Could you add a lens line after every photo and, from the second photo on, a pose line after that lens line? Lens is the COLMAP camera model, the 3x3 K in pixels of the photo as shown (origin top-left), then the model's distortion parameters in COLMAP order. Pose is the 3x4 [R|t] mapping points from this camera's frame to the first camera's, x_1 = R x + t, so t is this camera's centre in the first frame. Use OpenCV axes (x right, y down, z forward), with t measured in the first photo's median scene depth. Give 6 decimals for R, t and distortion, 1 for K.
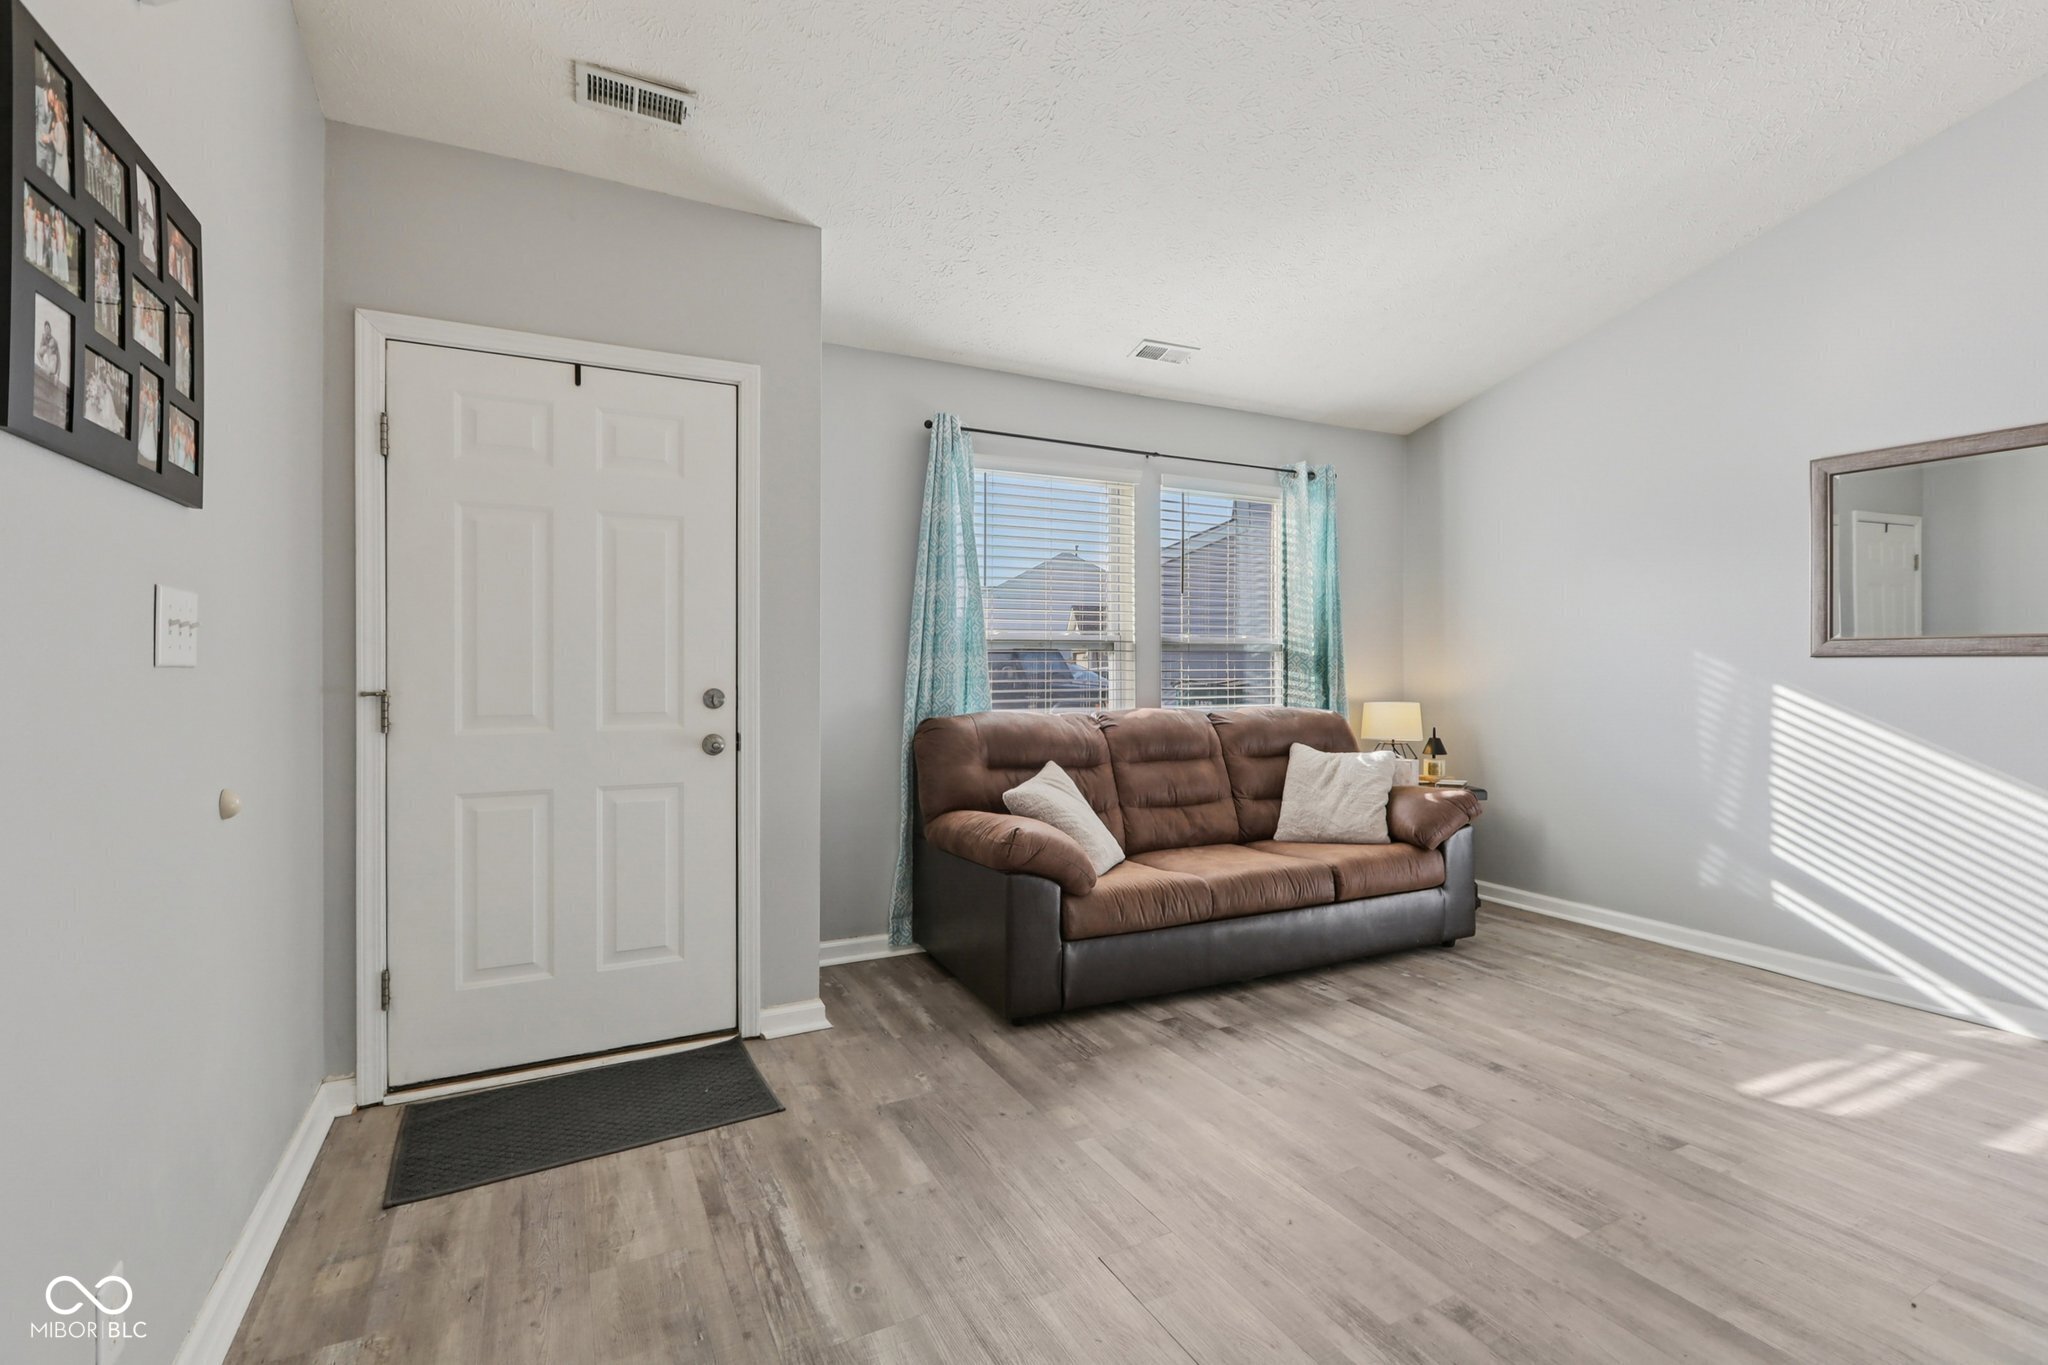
lens RADIAL K [[932.9, 0, 1024.0], [0, 932.9, 682.5], [0, 0, 1]] dist [0.002611, -0.000332]
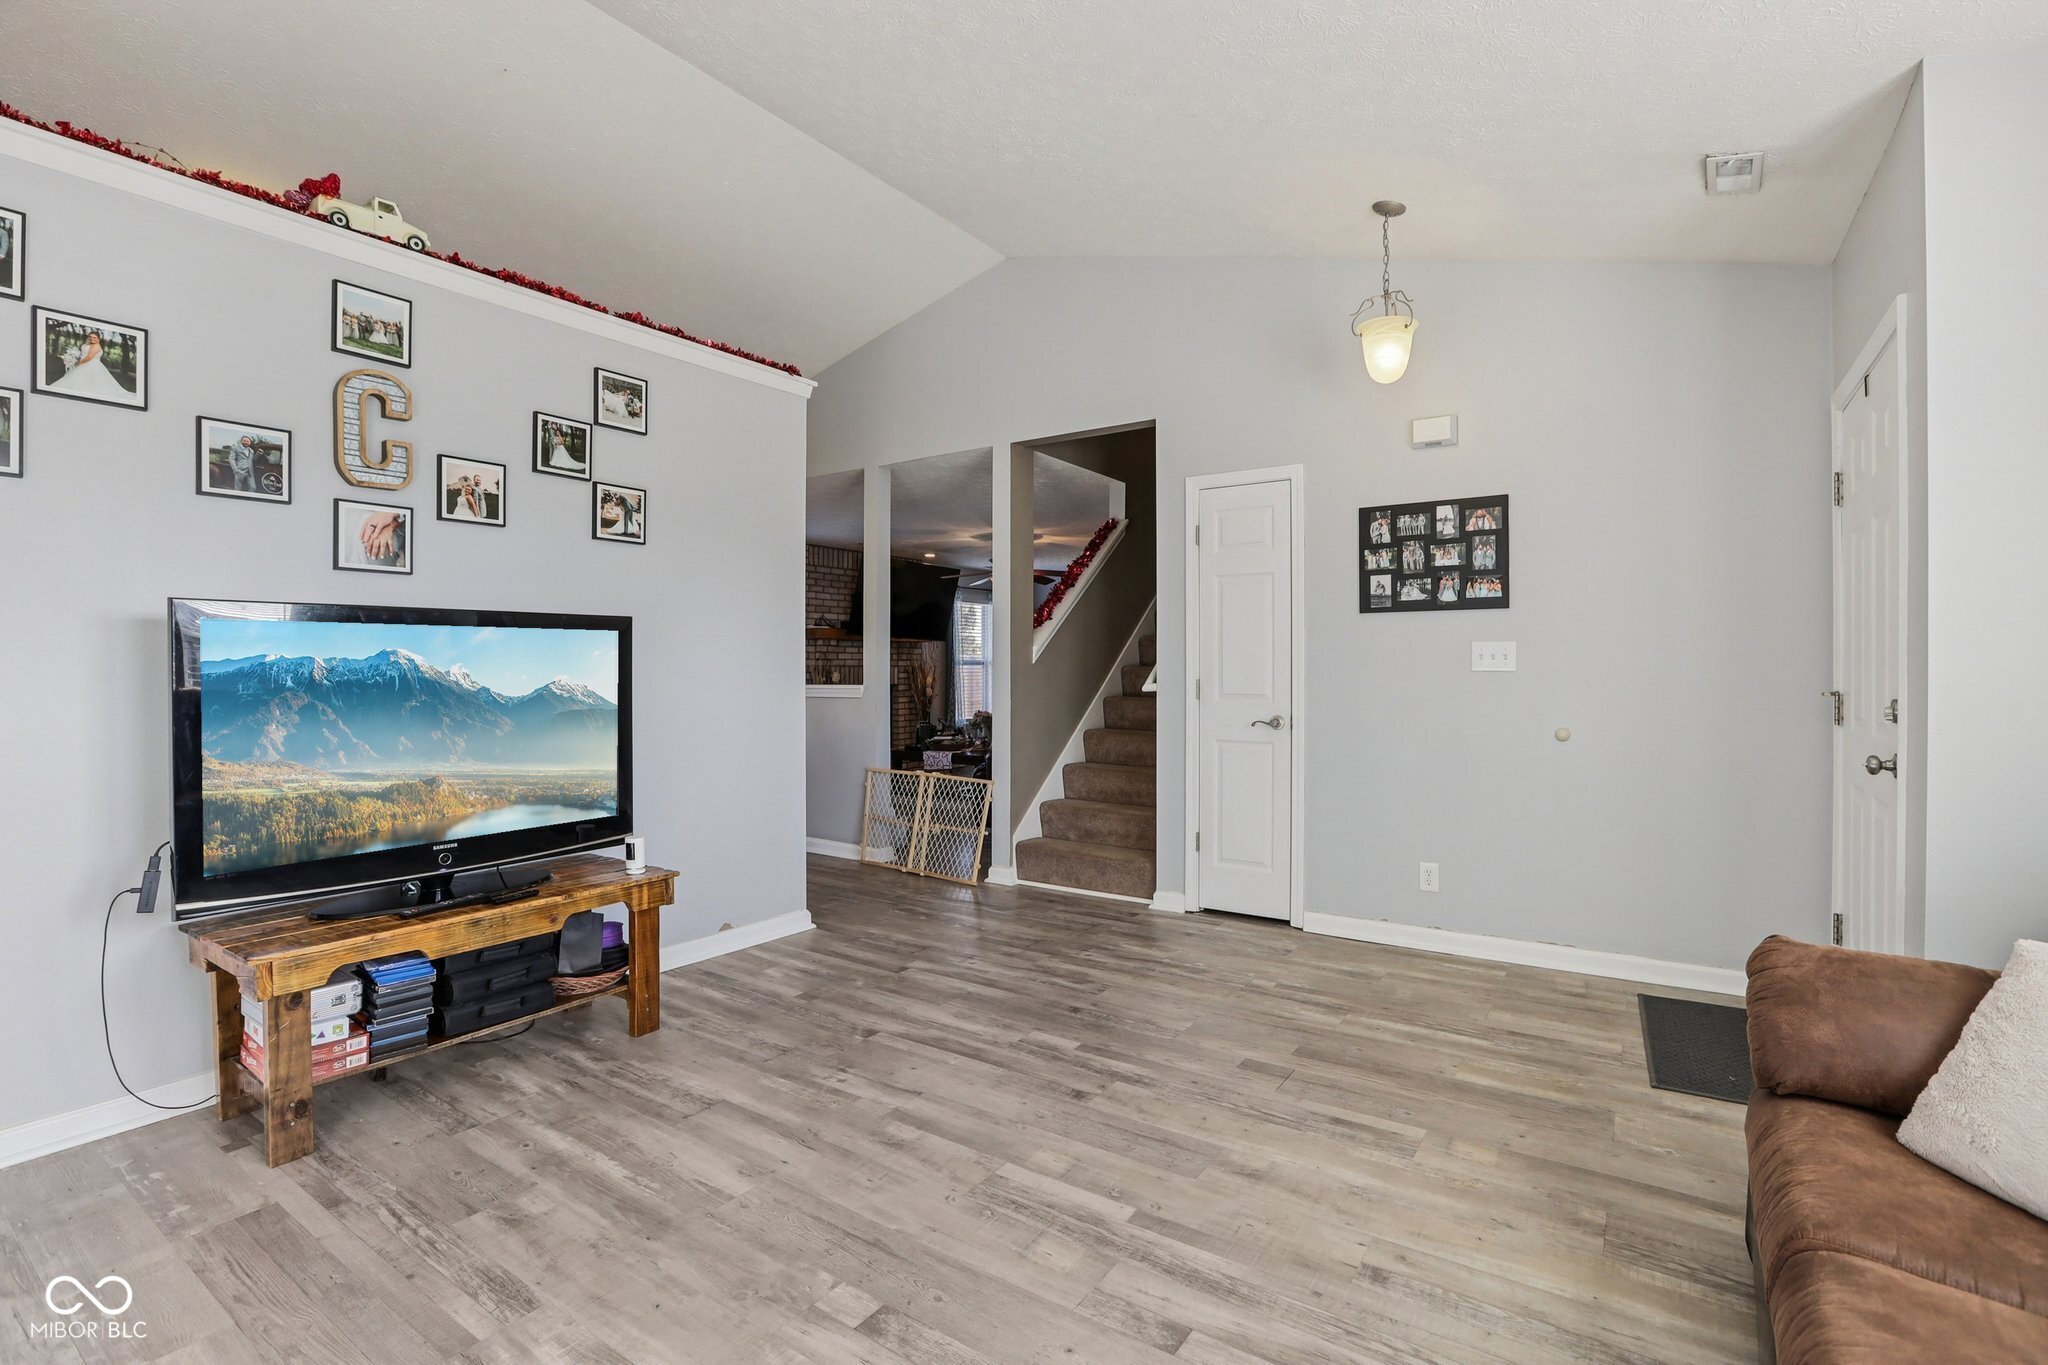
lens RADIAL K [[943.6, 0, 1030.8], [0, 943.6, 670.2], [0, 0, 1]] dist [-0.051145, 0.024973]
pose [[-0.877829, 0.000435, -0.478973, 0.655852], [-0.008414, 0.999831, 0.016329, -0.022608], [0.478900, 0.018364, -0.877678, 1.182873]]
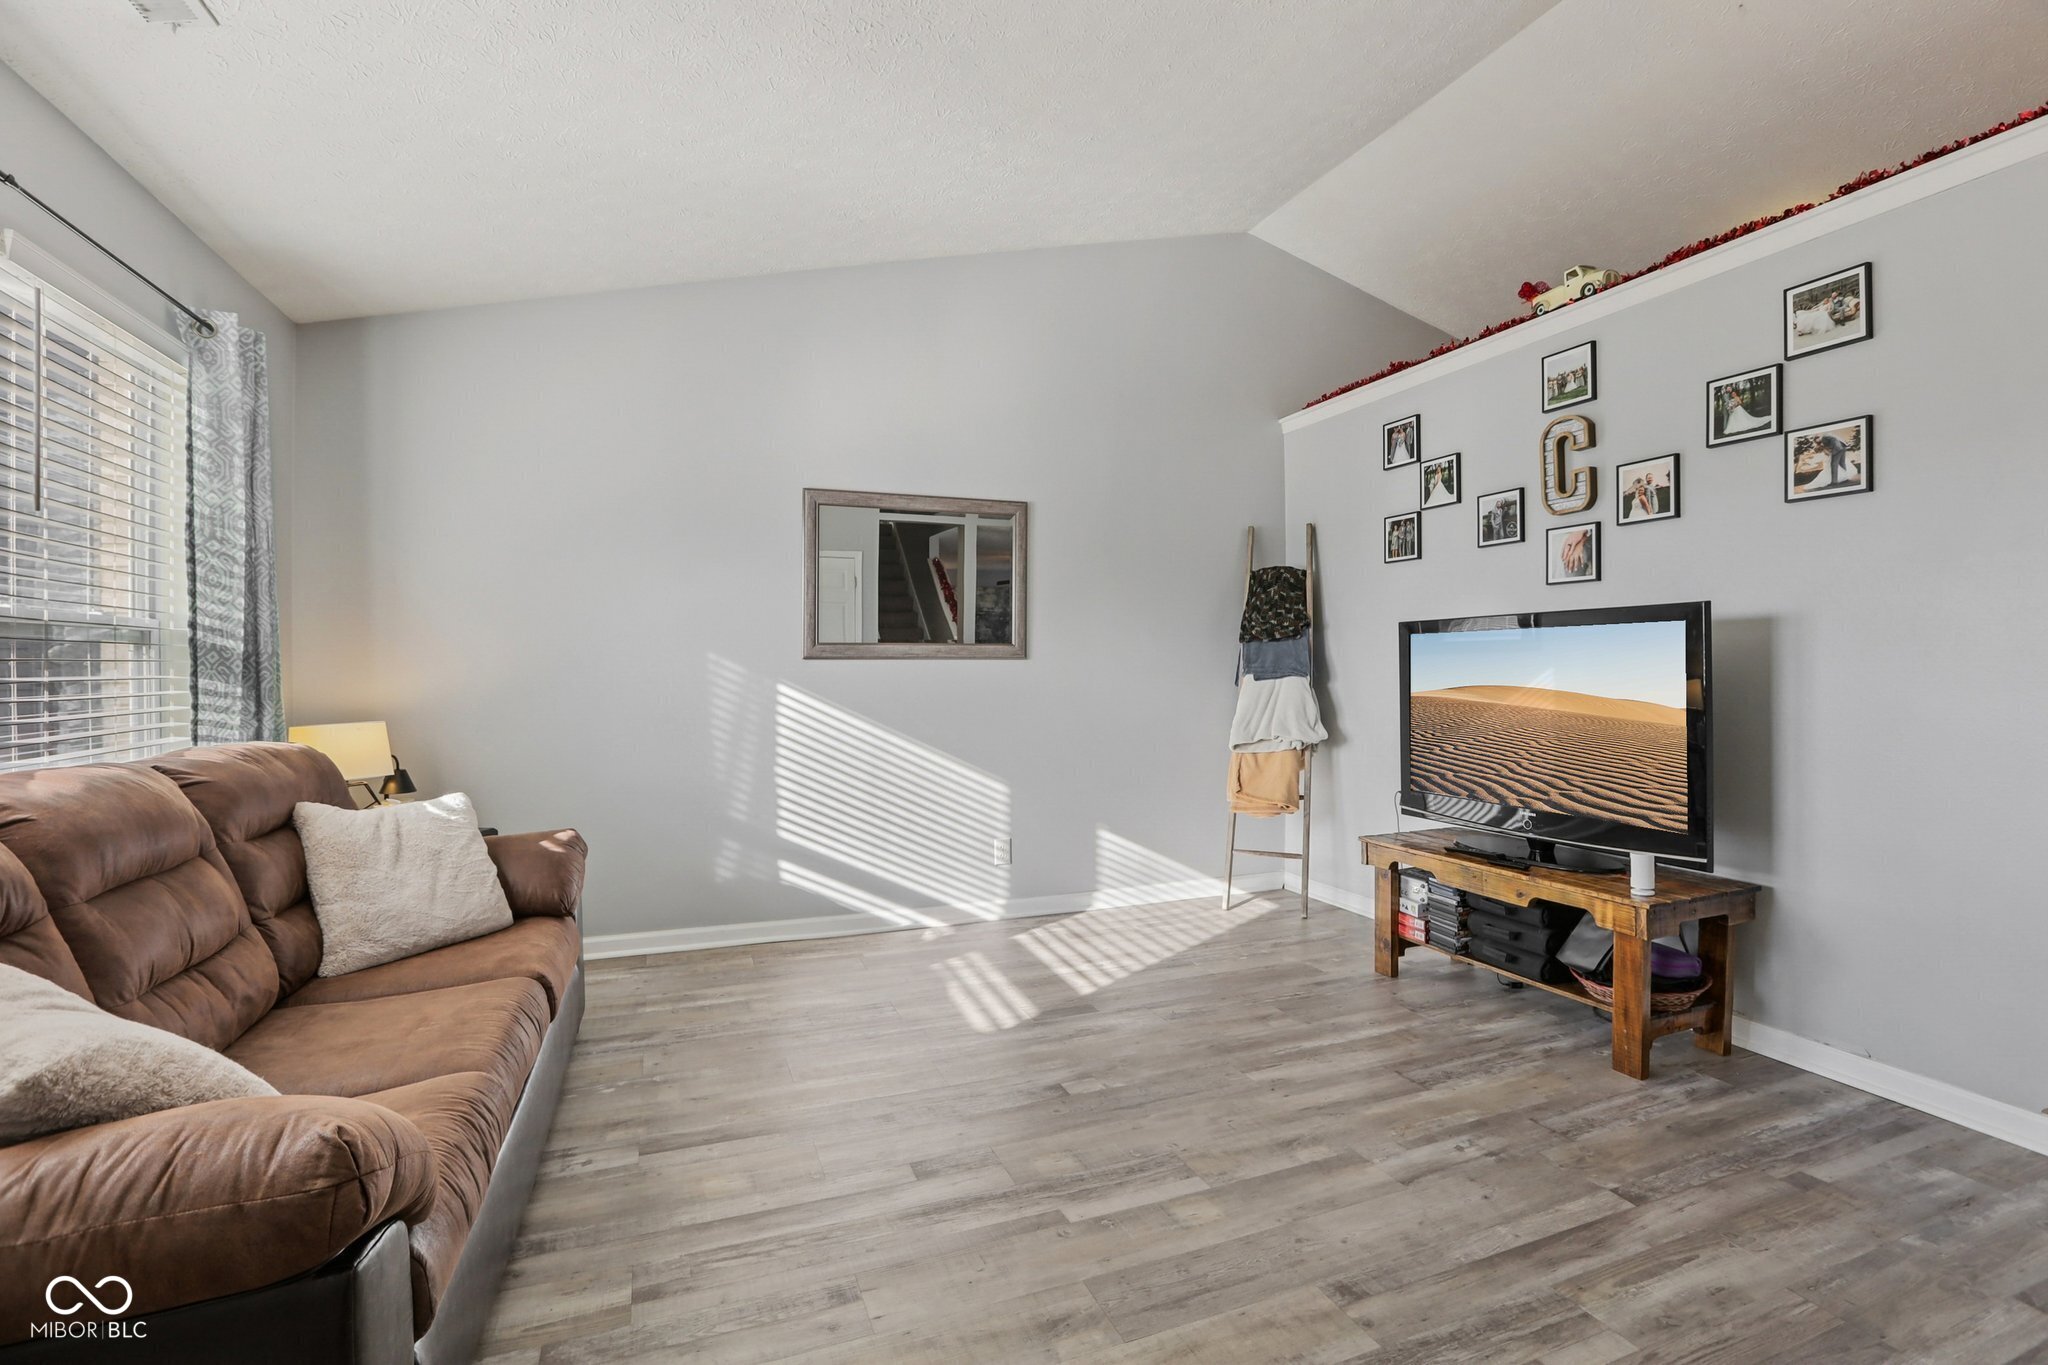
lens RADIAL K [[943.6, 0, 1030.8], [0, 943.6, 670.2], [0, 0, 1]] dist [-0.051145, 0.024973]
pose [[0.097572, -0.006366, 0.995208, -0.302091], [0.019712, 0.999796, 0.004462, -0.014077], [-0.995033, 0.019182, 0.097677, 0.638765]]
